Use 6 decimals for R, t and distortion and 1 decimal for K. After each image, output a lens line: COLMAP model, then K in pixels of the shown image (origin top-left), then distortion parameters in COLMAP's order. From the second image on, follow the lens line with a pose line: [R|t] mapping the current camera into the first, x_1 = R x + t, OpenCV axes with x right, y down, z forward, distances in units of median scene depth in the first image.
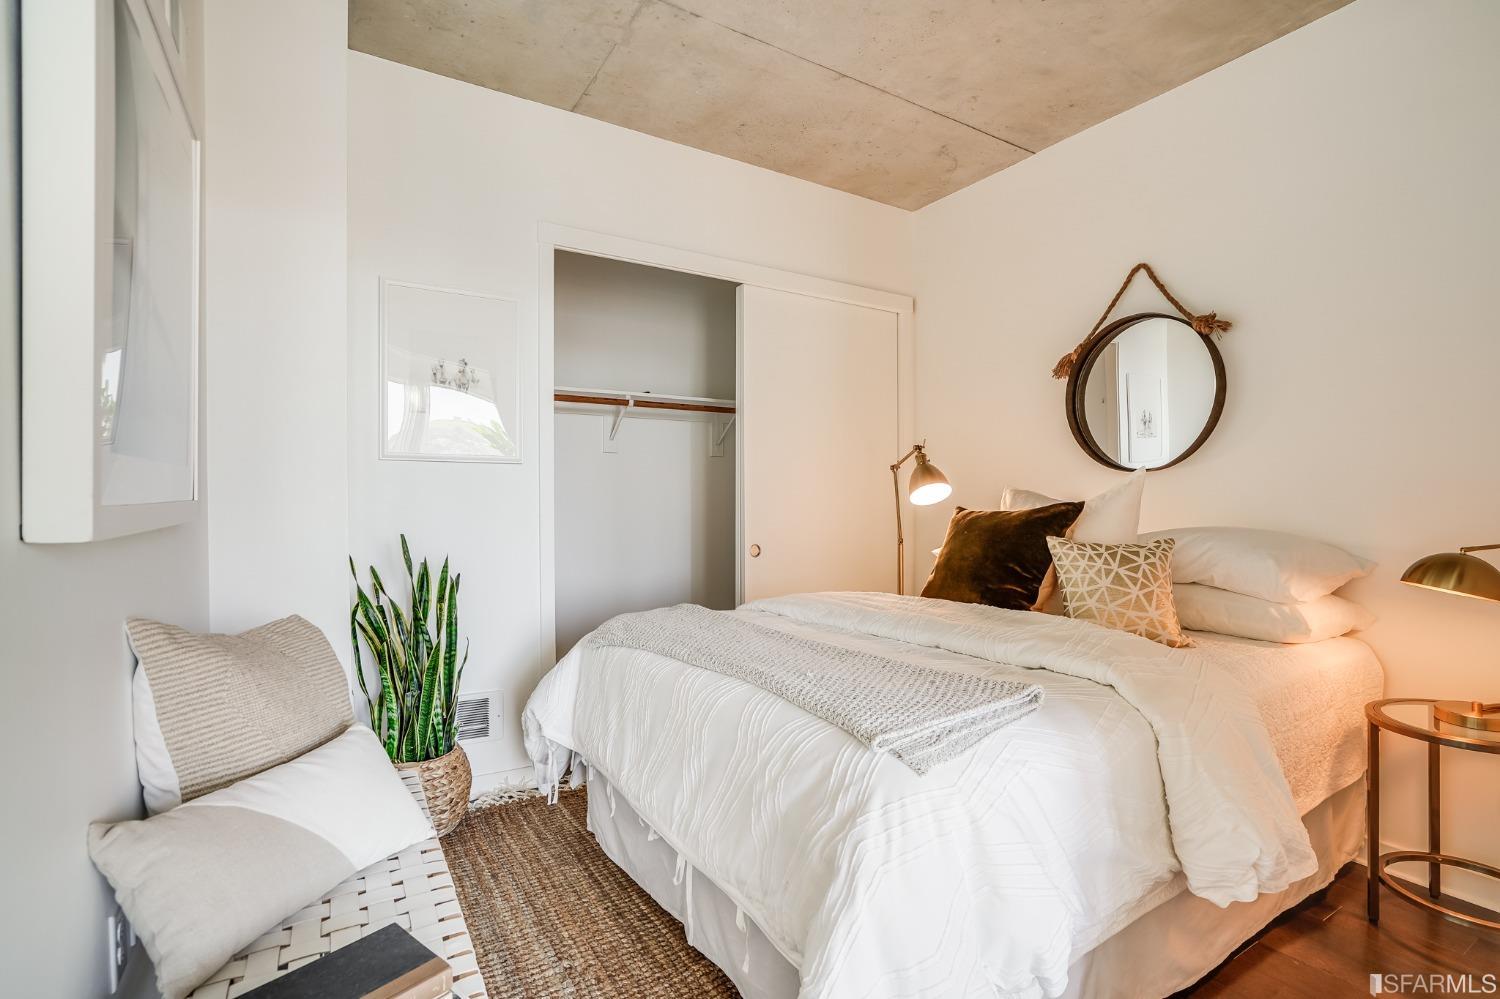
lens RADIAL K [[774.3, 0, 729.0], [0, 774.3, 503.5], [0, 0, 1]] dist [-0.058407, 0.035321]
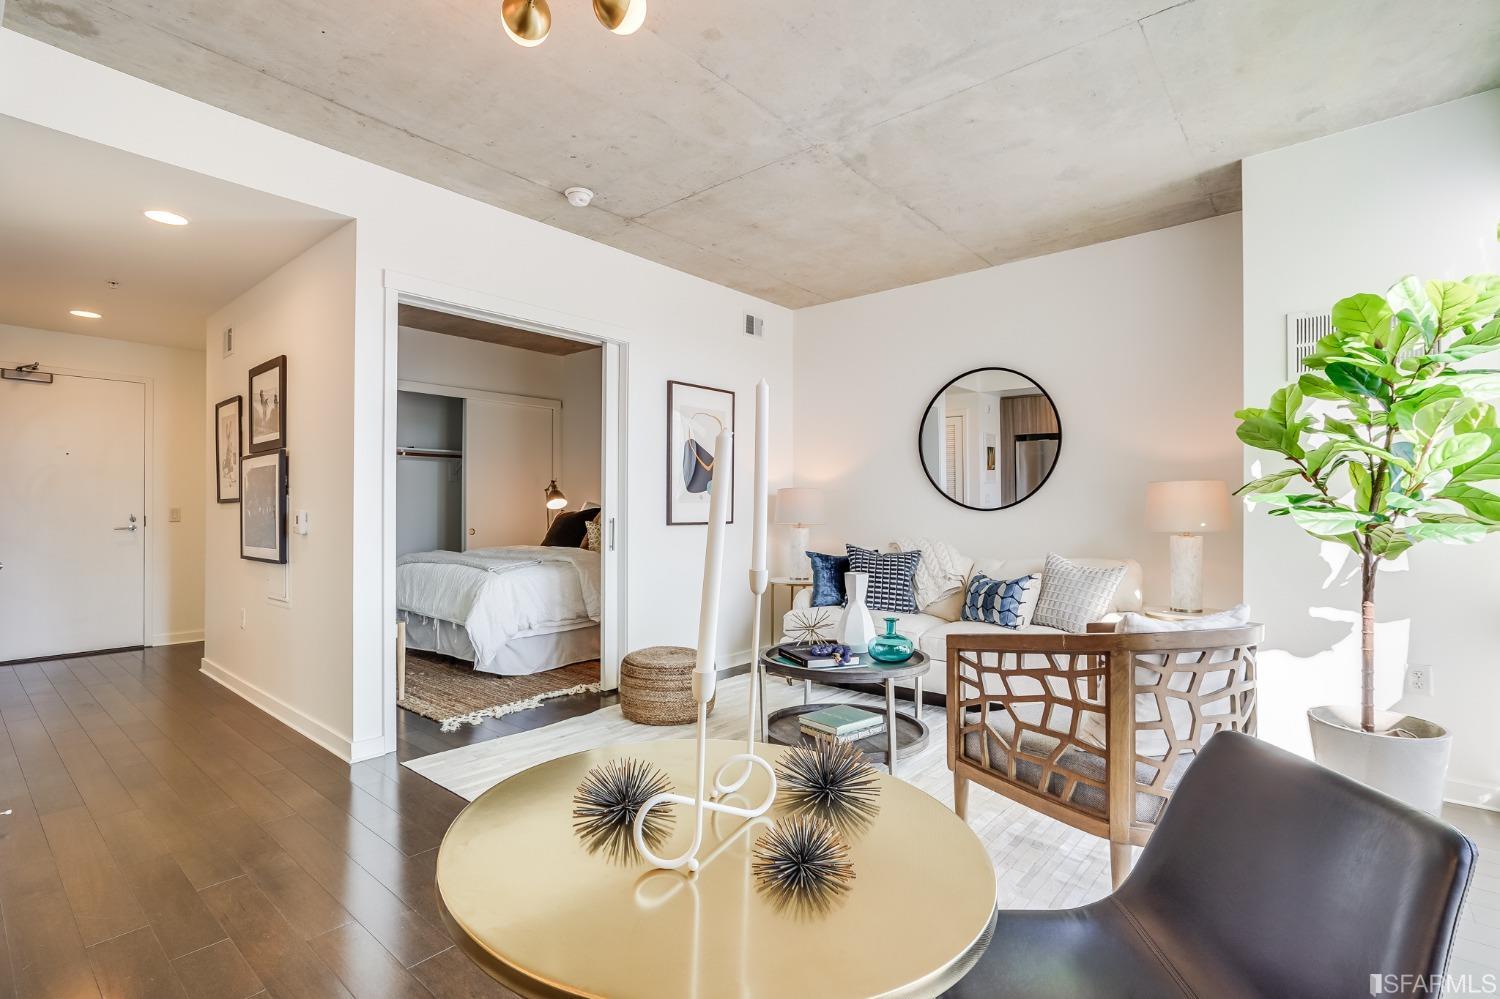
lens RADIAL K [[790.9, 0, 750.0], [0, 790.9, 499.5], [0, 0, 1]] dist [-0.059771, -0.000052]
pose [[0.942882, 0.007276, 0.333047, 0.053591], [-0.003508, 0.999923, -0.011915, -0.001469], [-0.333108, 0.010066, 0.942835, -1.611388]]
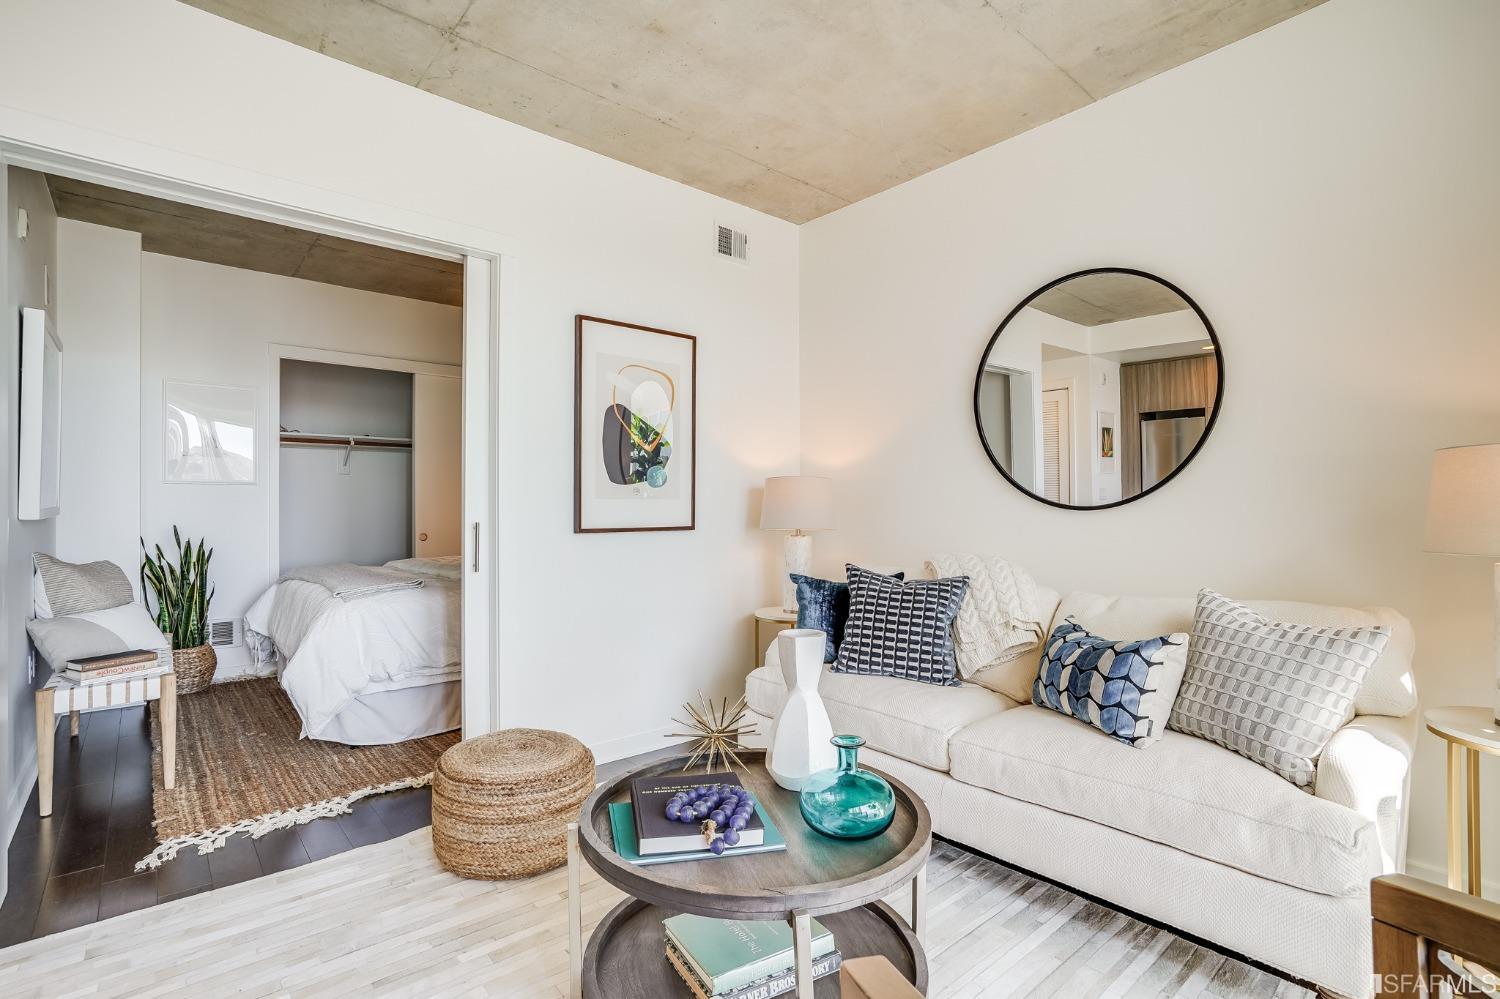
lens RADIAL K [[774.3, 0, 729.0], [0, 774.3, 503.5], [0, 0, 1]] dist [-0.058407, 0.035321]
pose [[0.986004, 0.002494, 0.166702, 0.564427], [-0.001386, 0.999976, -0.006764, -0.000298], [-0.166715, 0.006439, 0.985984, -0.976736]]
